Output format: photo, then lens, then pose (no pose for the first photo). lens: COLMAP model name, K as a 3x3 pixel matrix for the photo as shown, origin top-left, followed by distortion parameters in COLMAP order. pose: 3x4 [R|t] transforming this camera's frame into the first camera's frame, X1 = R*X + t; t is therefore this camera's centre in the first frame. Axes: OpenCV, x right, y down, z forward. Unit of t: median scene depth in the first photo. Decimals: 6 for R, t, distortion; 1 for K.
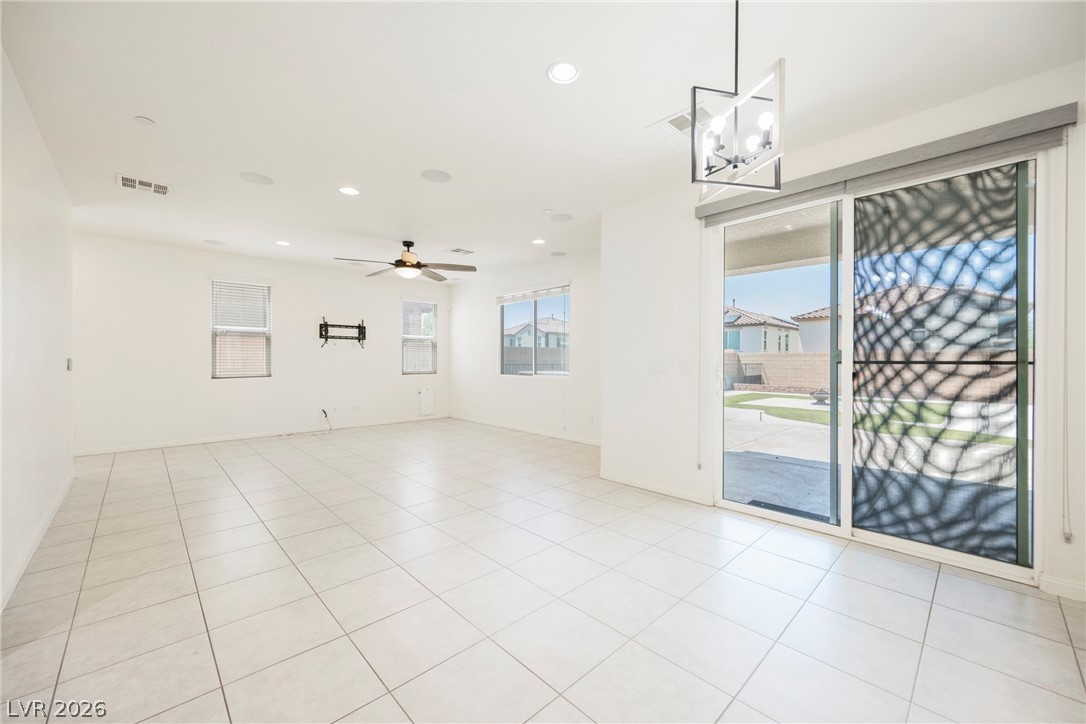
lens RADIAL K [[426.7, 0, 545.3], [0, 426.7, 360.4], [0, 0, 1]] dist [-0.003276, 0.000409]
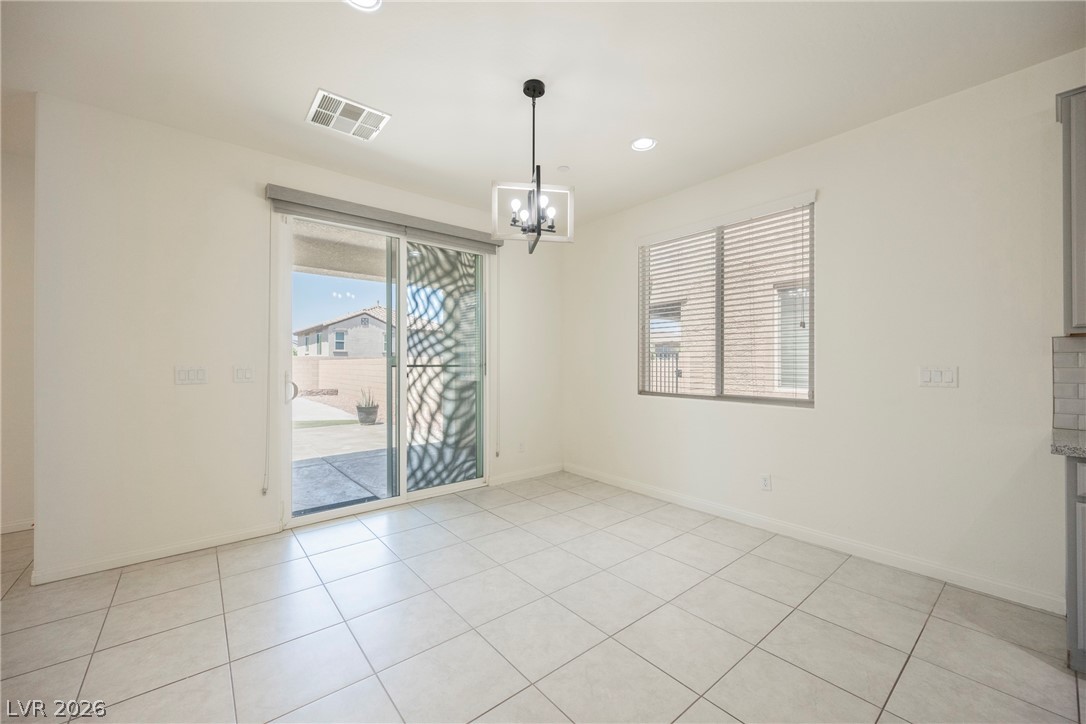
lens RADIAL K [[426.7, 0, 545.5], [0, 426.7, 361.6], [0, 0, 1]] dist [-0.003276, 0.000409]
pose [[0.065589, 0.005574, 0.997831, -0.563206], [0.005837, 0.999965, -0.005969, 0.000904], [-0.997830, 0.006216, 0.065555, 0.498786]]
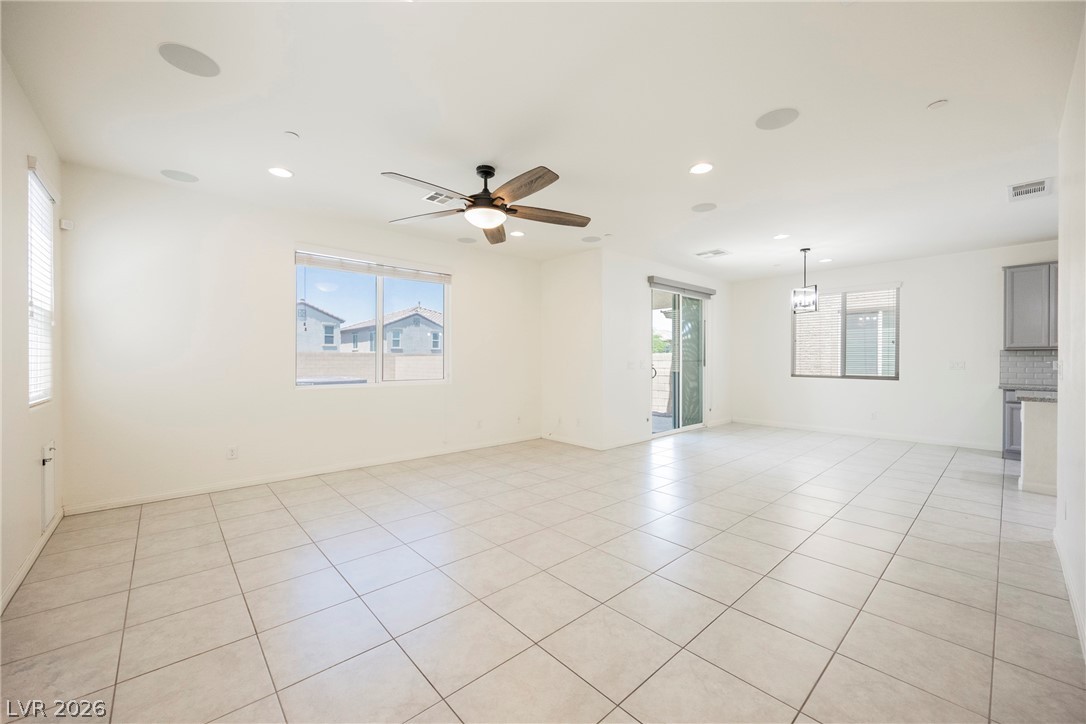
lens RADIAL K [[426.7, 0, 541.9], [0, 426.7, 362.5], [0, 0, 1]] dist [-0.003276, 0.000409]
pose [[0.021704, -0.005603, 0.999749, -1.839192], [0.003760, 0.999978, 0.005522, -0.003877], [-0.999757, 0.003639, 0.021725, 1.802430]]
